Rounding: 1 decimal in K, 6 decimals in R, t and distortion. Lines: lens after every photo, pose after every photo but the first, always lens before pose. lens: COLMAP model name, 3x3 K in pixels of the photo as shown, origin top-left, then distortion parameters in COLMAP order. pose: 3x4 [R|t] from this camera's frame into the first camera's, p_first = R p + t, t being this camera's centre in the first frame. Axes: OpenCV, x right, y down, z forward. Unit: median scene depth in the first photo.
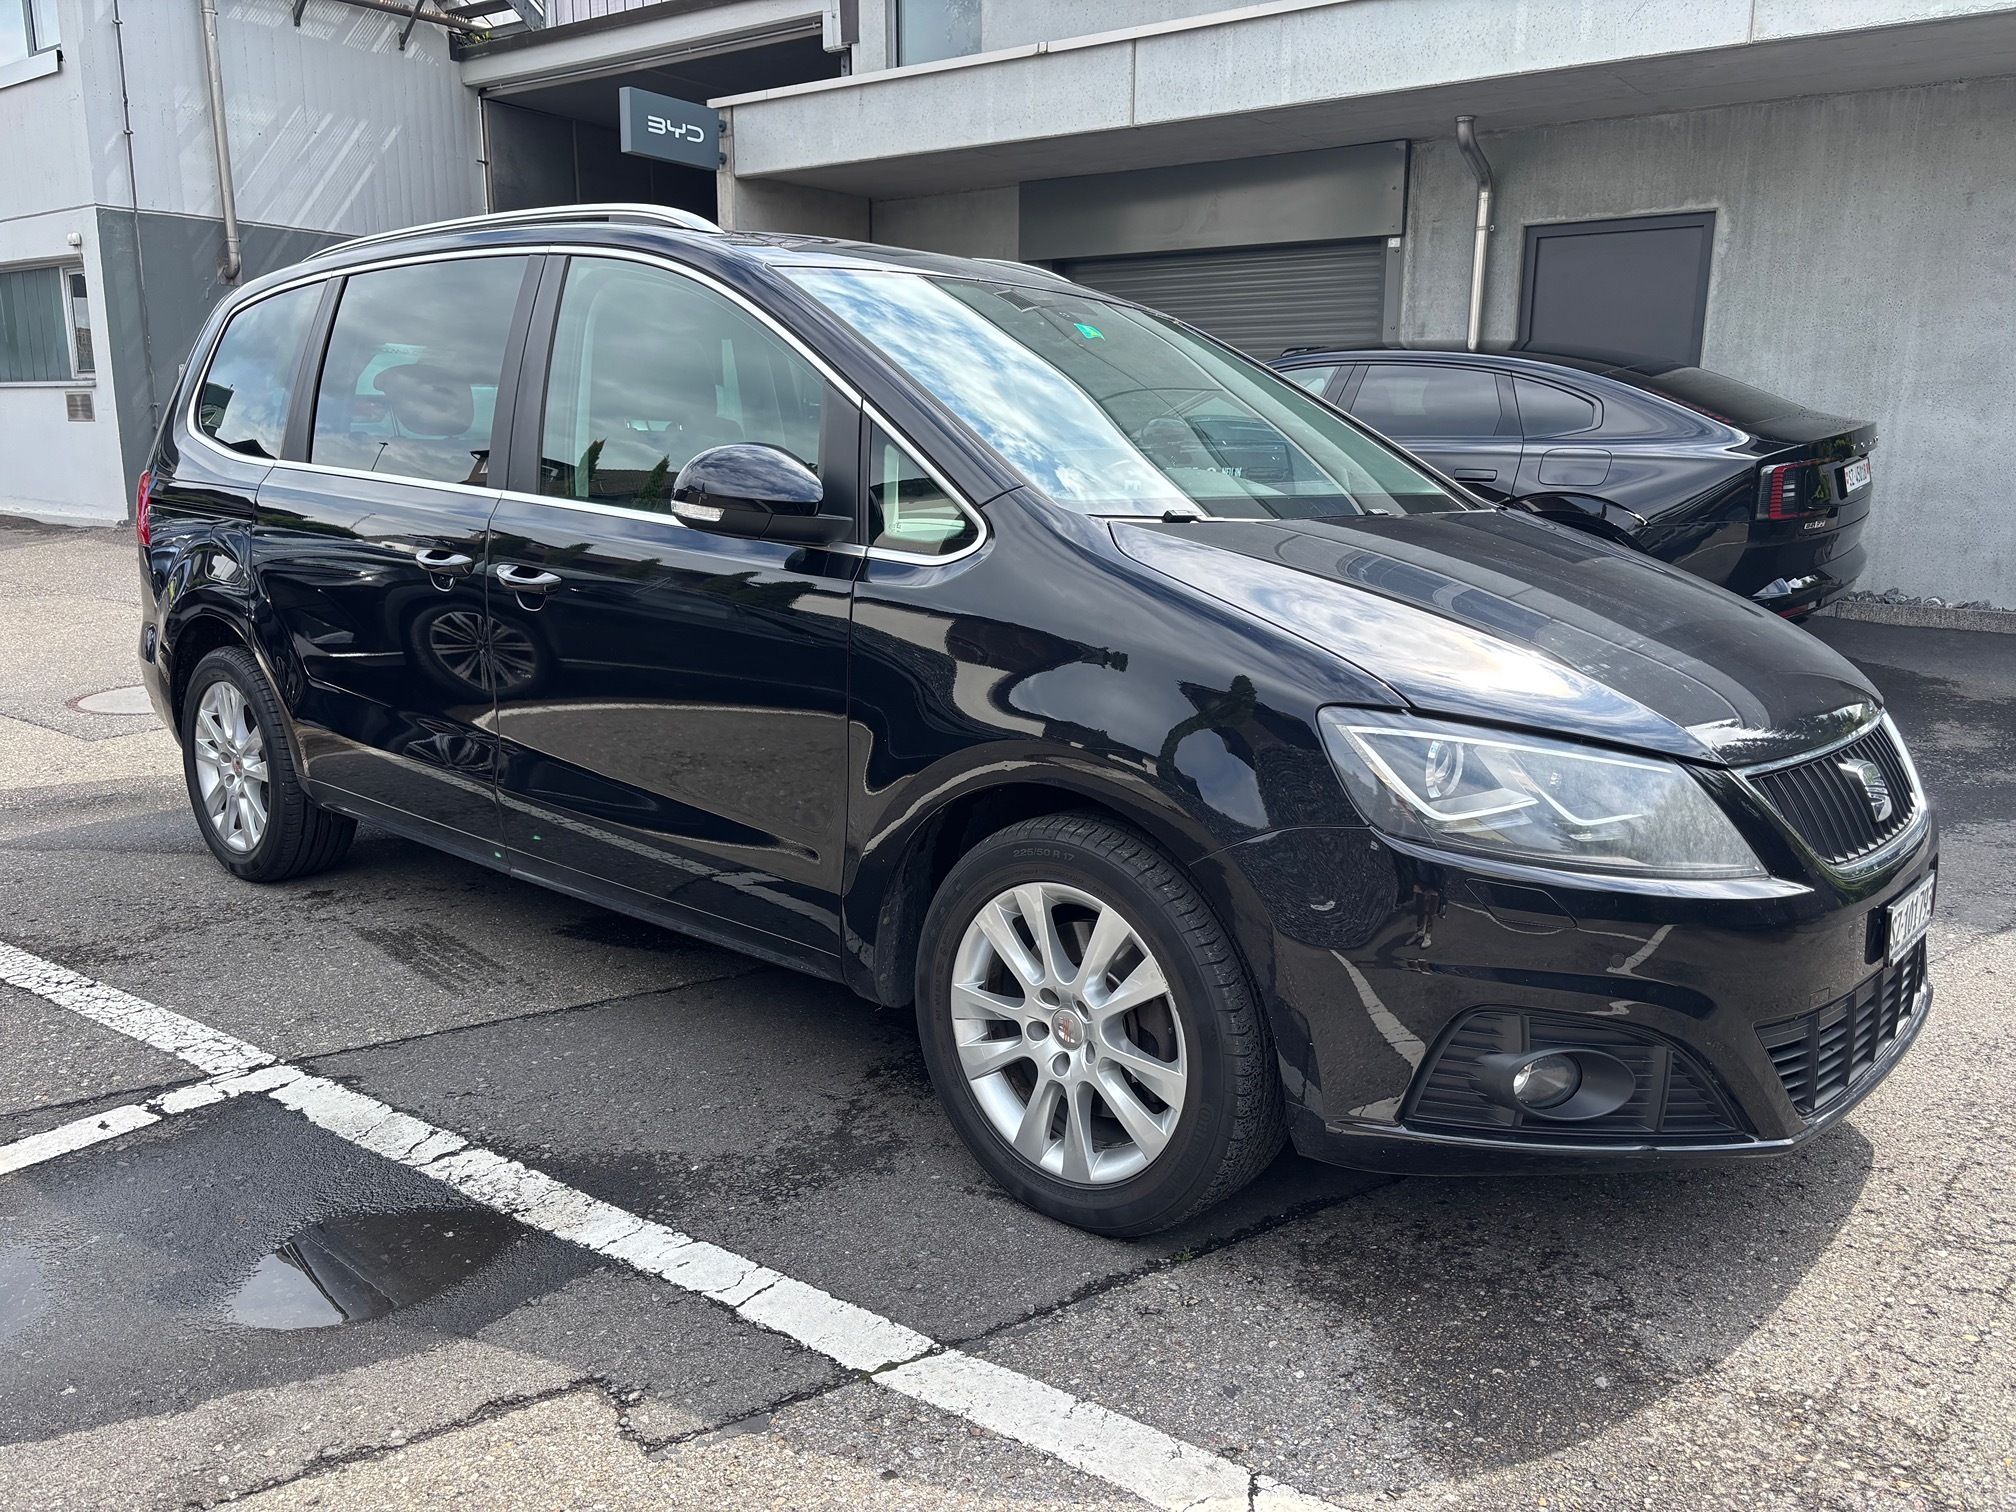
lens RADIAL K [[1475.9, 0, 1013.2], [0, 1475.9, 786.6], [0, 0, 1]] dist [0.060418, -0.051651]
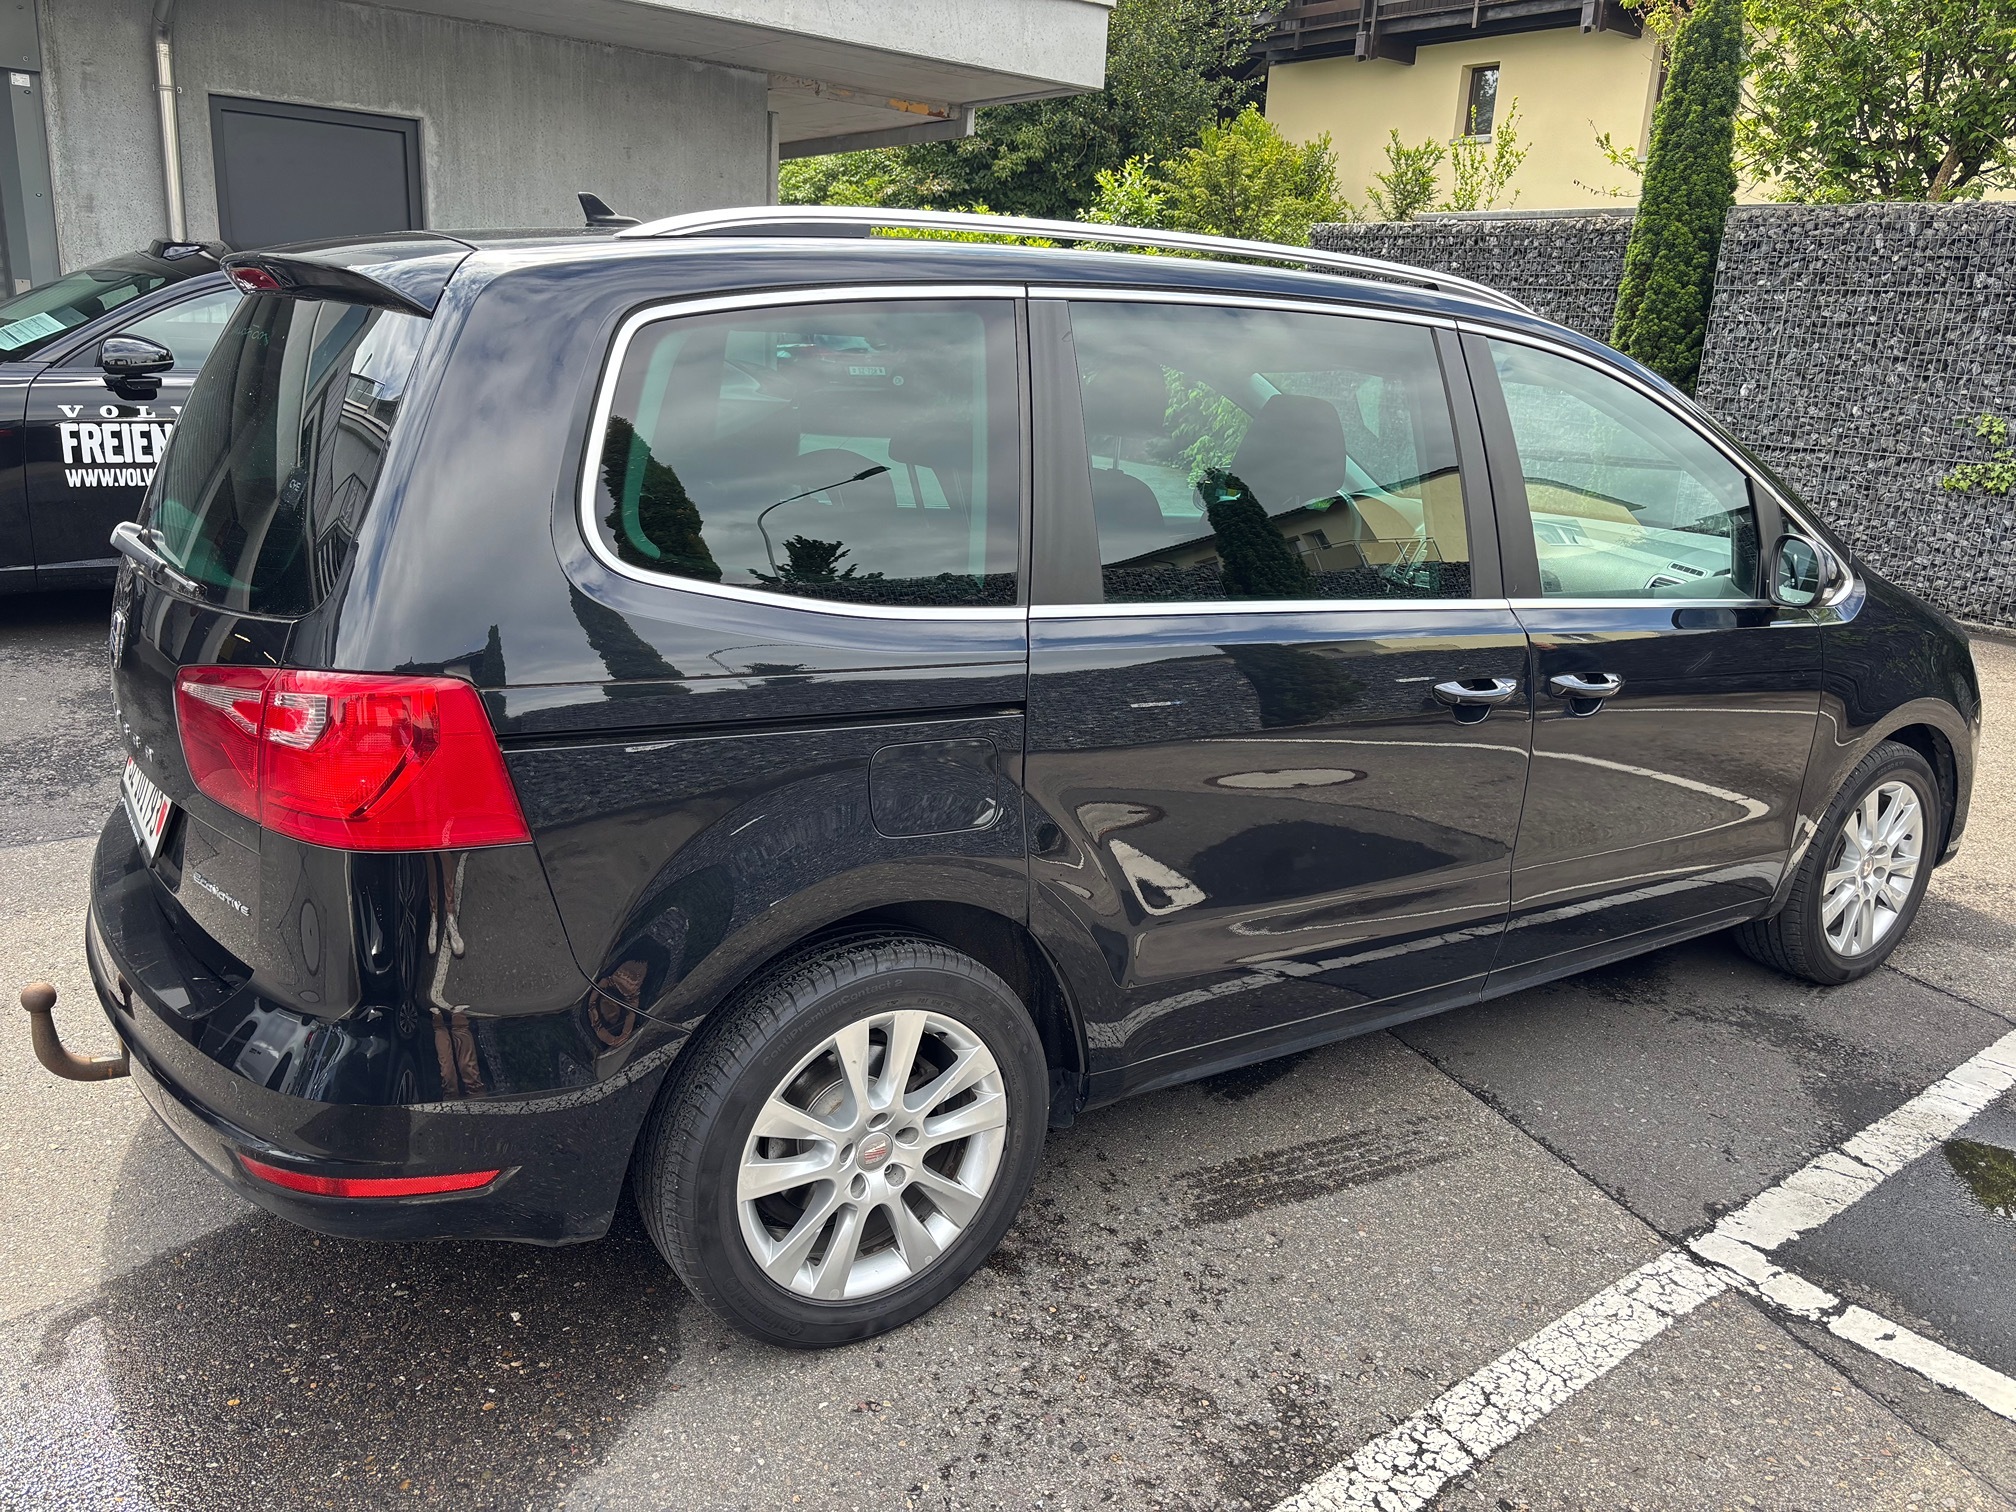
lens RADIAL K [[1556.4, 0, 1008.0], [0, 1556.4, 756.0], [0, 0, 1]] dist [0.059434, -0.068297]
pose [[0.268522, -0.245884, 0.931363, -1.412512], [0.176244, 0.963093, 0.203447, -0.363939], [-0.947013, 0.109517, 0.301947, 1.073638]]
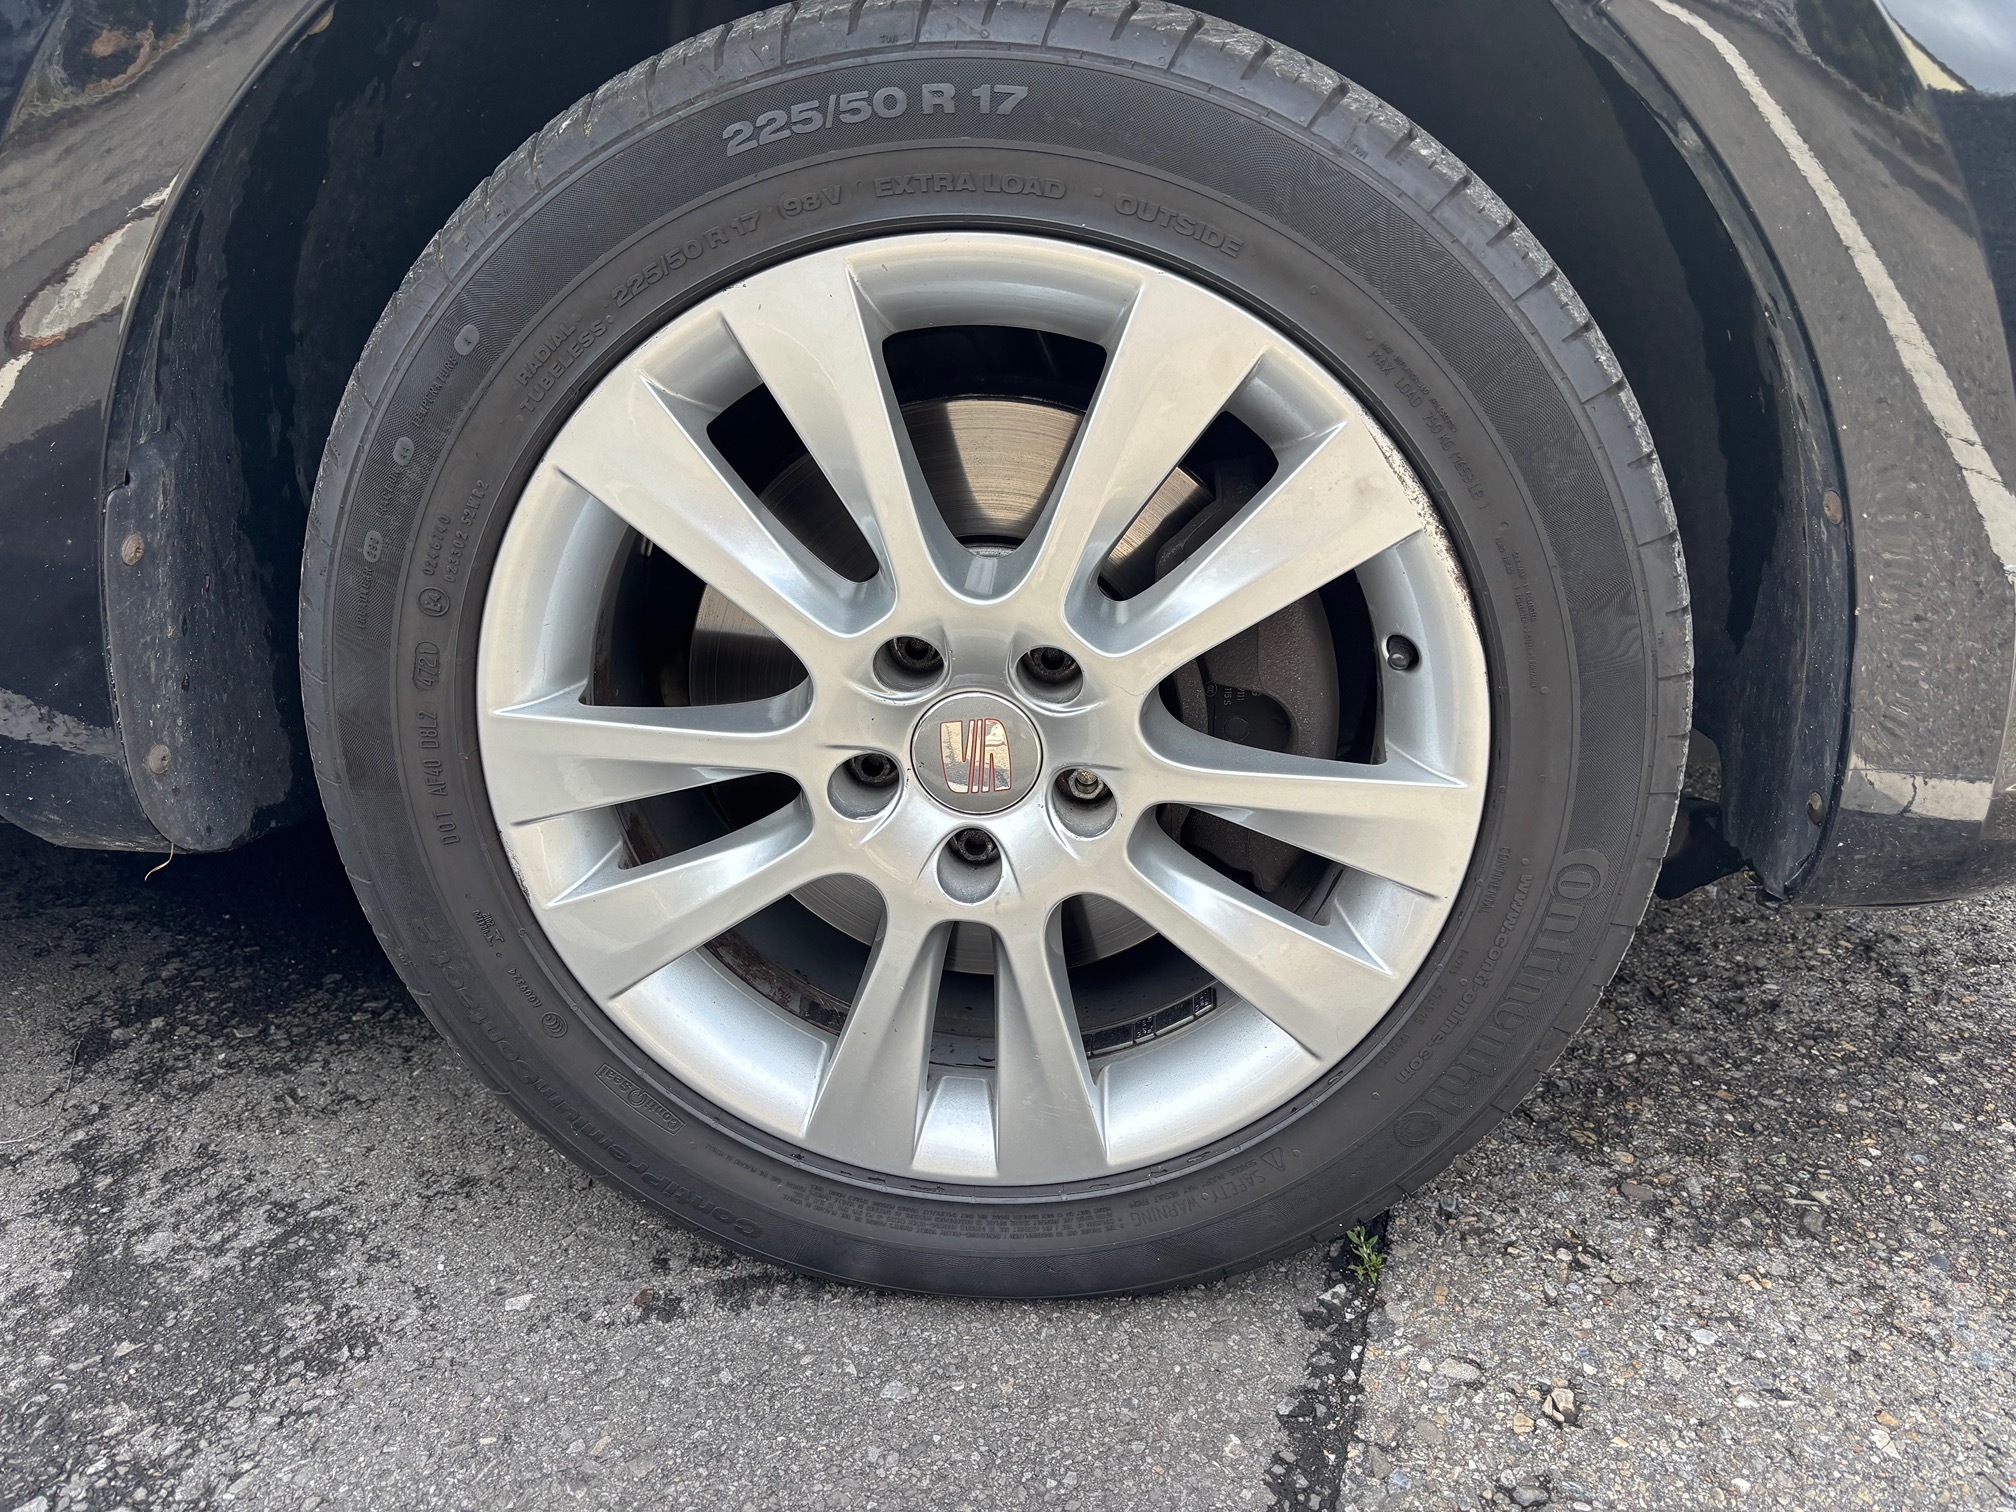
lens RADIAL K [[1475.9, 0, 1013.2], [0, 1475.9, 786.6], [0, 0, 1]] dist [0.060418, -0.051651]
pose [[0.800428, -0.245066, 0.547045, -0.101258], [0.136437, 0.963139, 0.231835, 0.078666], [-0.583695, -0.110930, 0.804360, 0.587452]]
